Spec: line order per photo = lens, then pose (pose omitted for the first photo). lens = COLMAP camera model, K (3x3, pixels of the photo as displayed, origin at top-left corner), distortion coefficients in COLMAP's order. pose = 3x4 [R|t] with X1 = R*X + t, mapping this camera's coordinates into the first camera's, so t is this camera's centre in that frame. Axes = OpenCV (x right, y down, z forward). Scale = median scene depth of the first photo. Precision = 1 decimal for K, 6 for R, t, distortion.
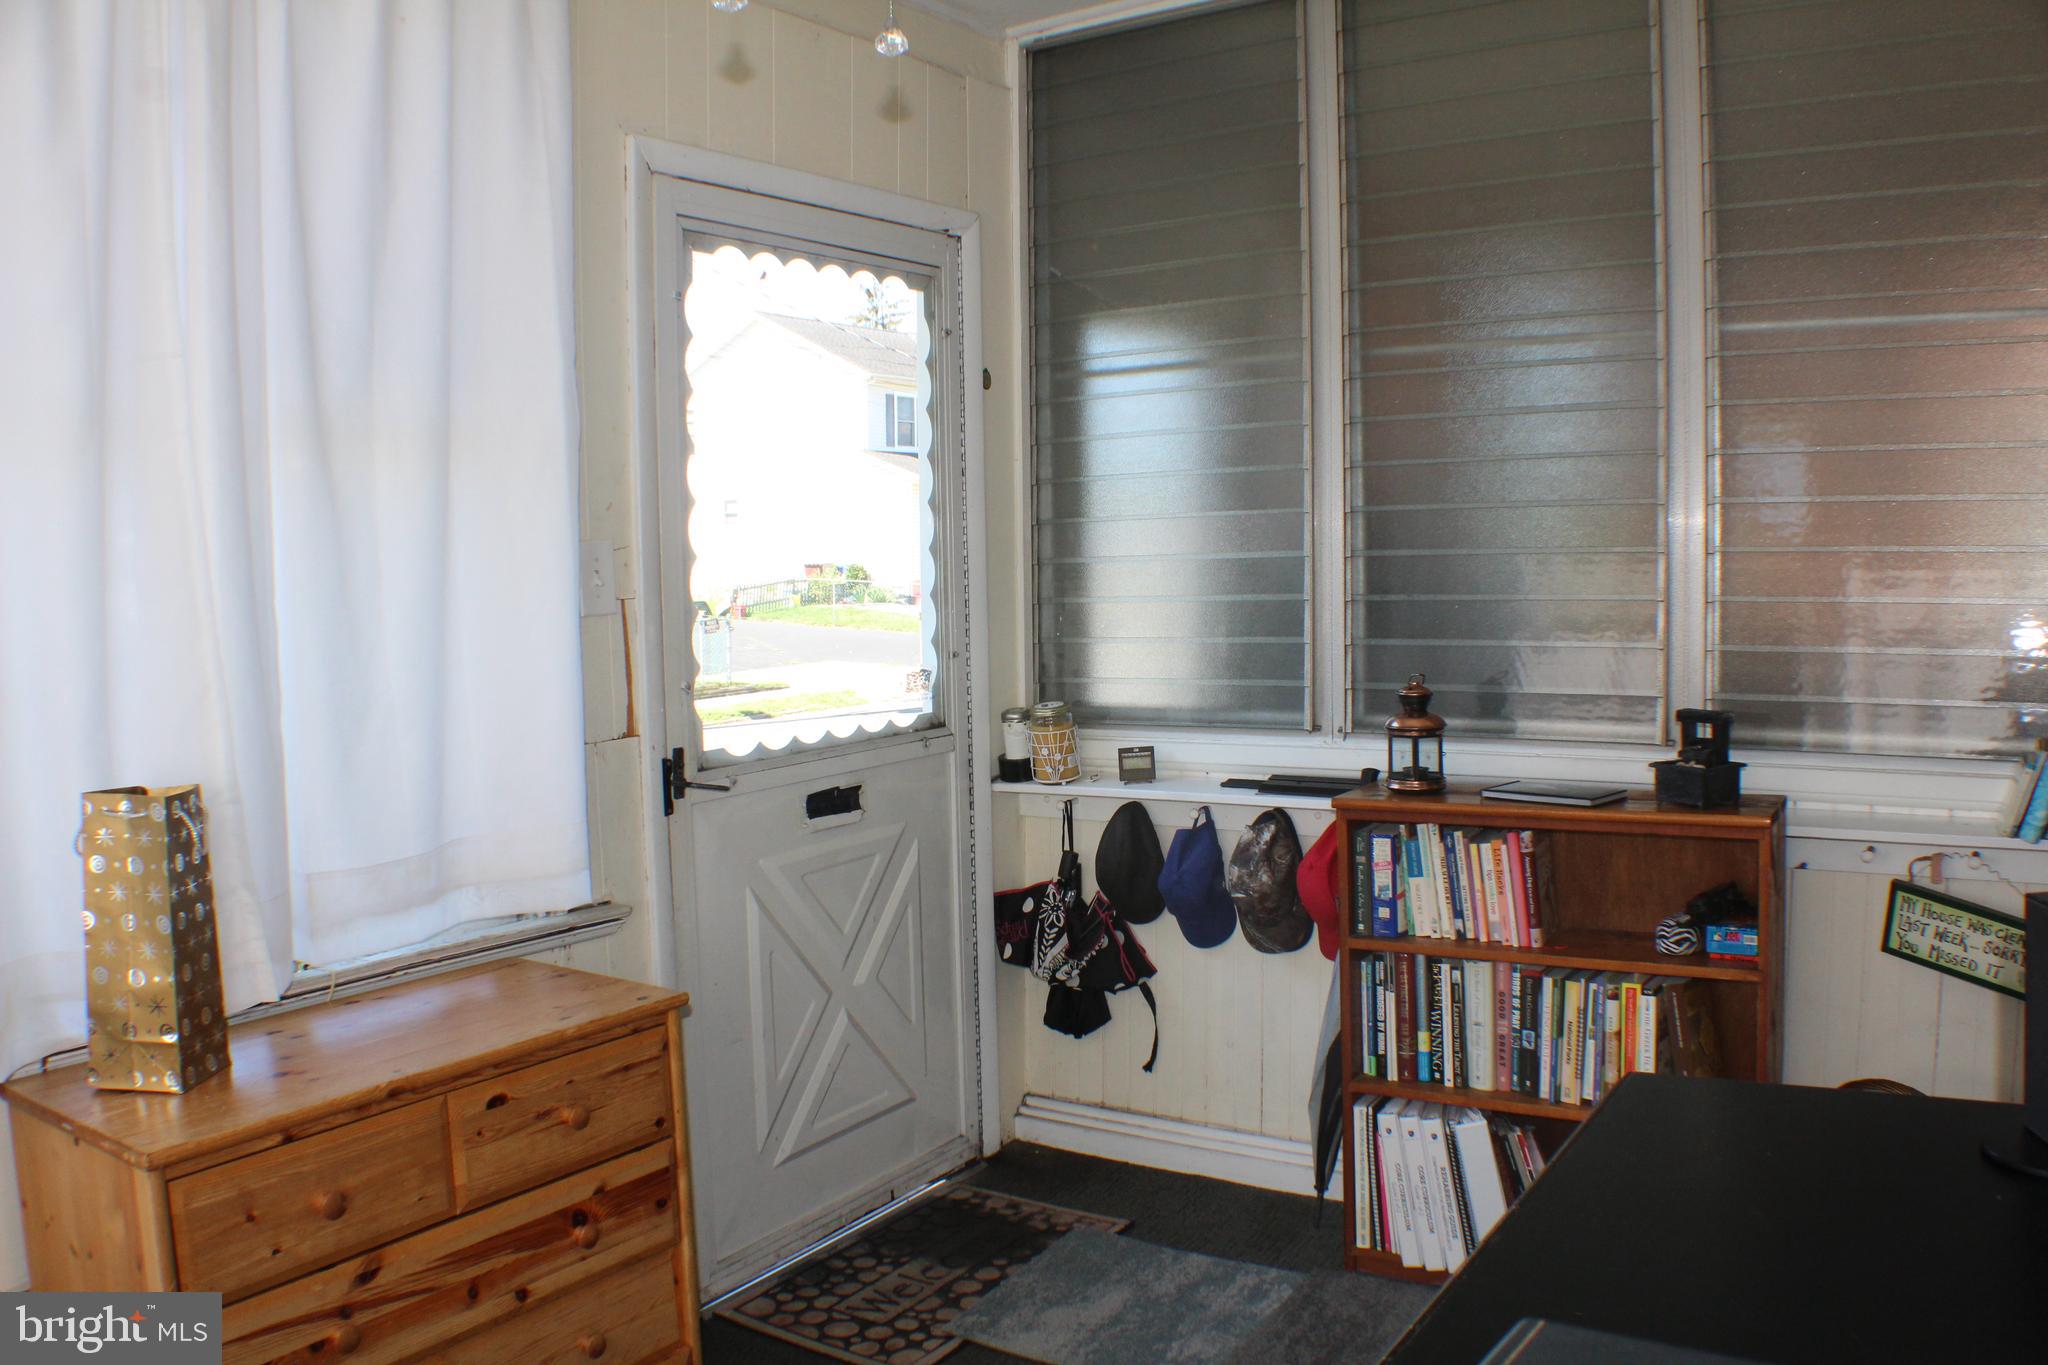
lens RADIAL K [[1633.5, 0, 983.3], [0, 1633.5, 677.3], [0, 0, 1]] dist [-0.185727, 0.064792]
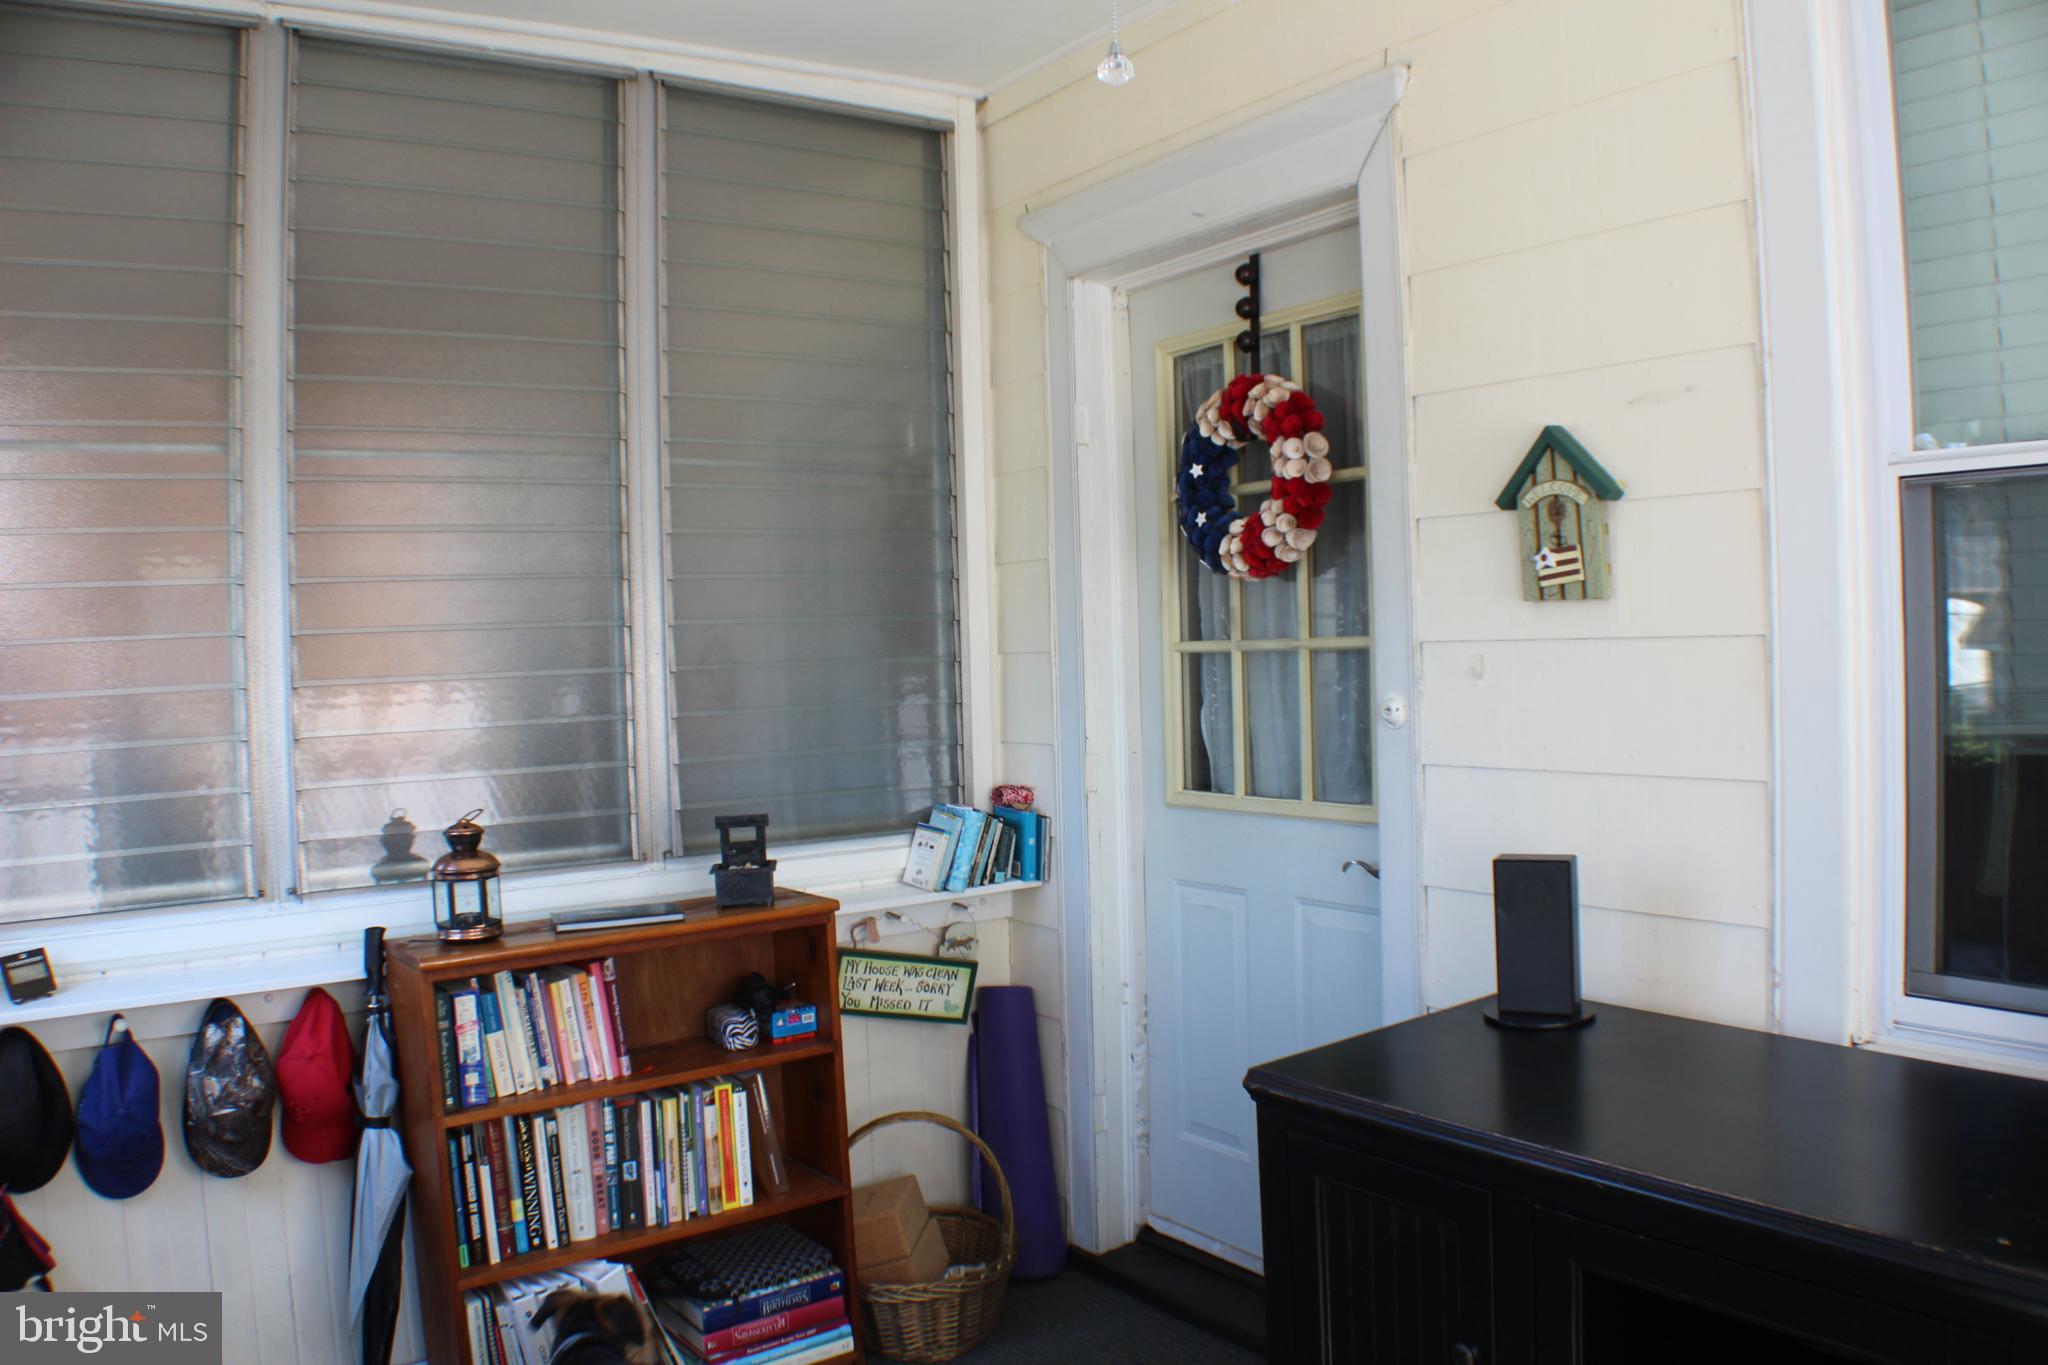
lens RADIAL K [[1633.5, 0, 983.3], [0, 1633.5, 677.3], [0, 0, 1]] dist [-0.185727, 0.064792]
pose [[0.367857, -0.004534, 0.929871, -0.474758], [0.100919, 0.994276, -0.035076, -0.015876], [-0.924390, 0.106745, 0.366209, 0.405194]]
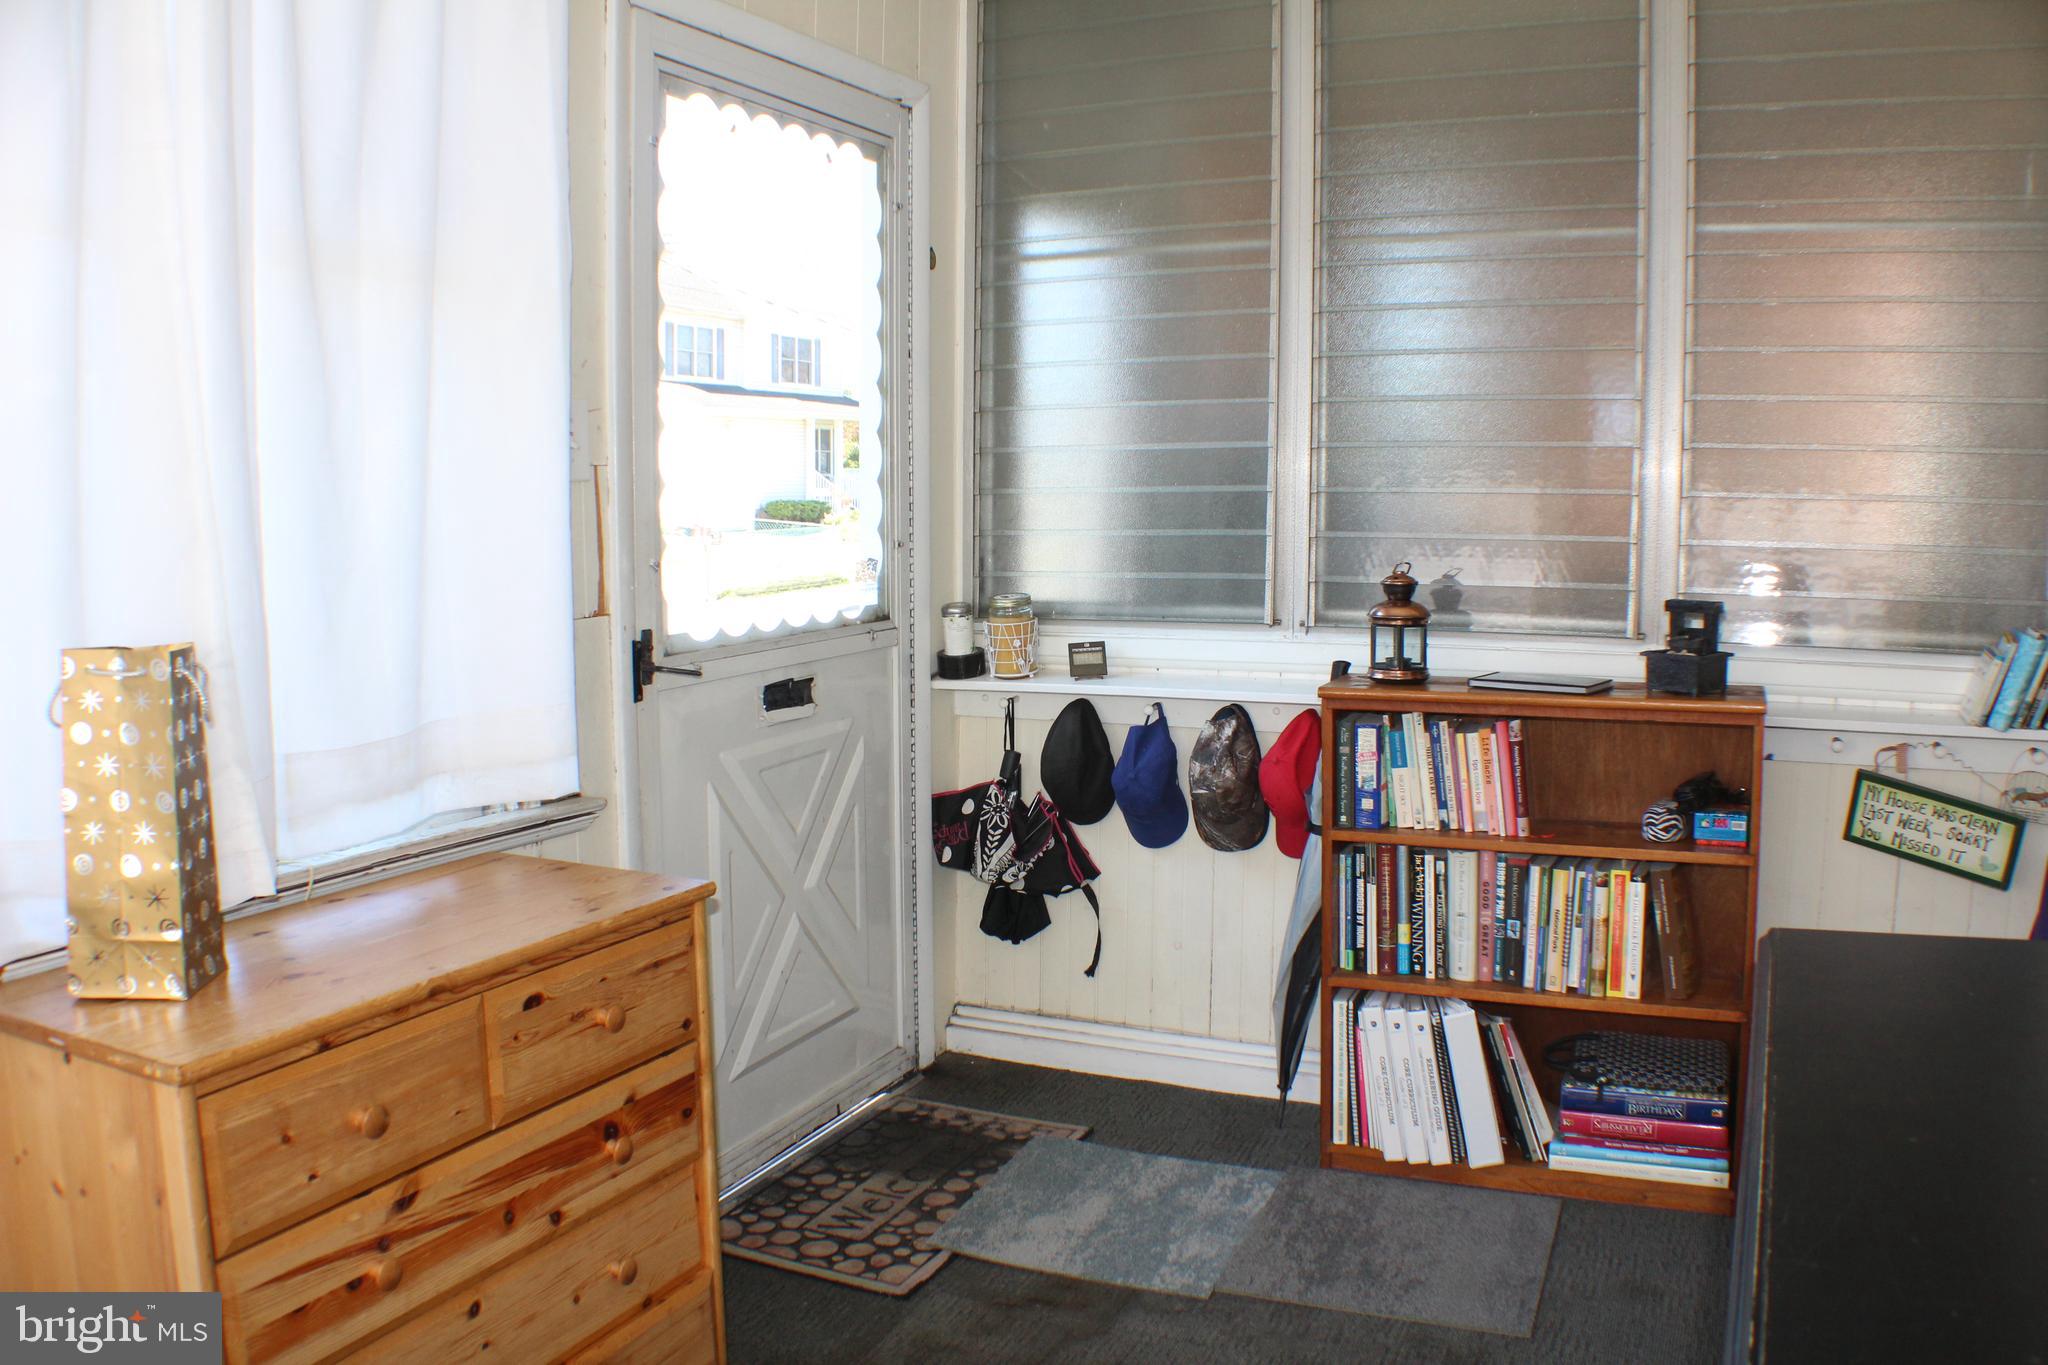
lens RADIAL K [[1633.5, 0, 983.3], [0, 1633.5, 677.3], [0, 0, 1]] dist [-0.185727, 0.064792]
pose [[0.989211, 0.004061, 0.146439, -0.134144], [-0.009547, 0.999278, 0.036779, 0.035217], [-0.146183, -0.037781, 0.988536, 0.057444]]
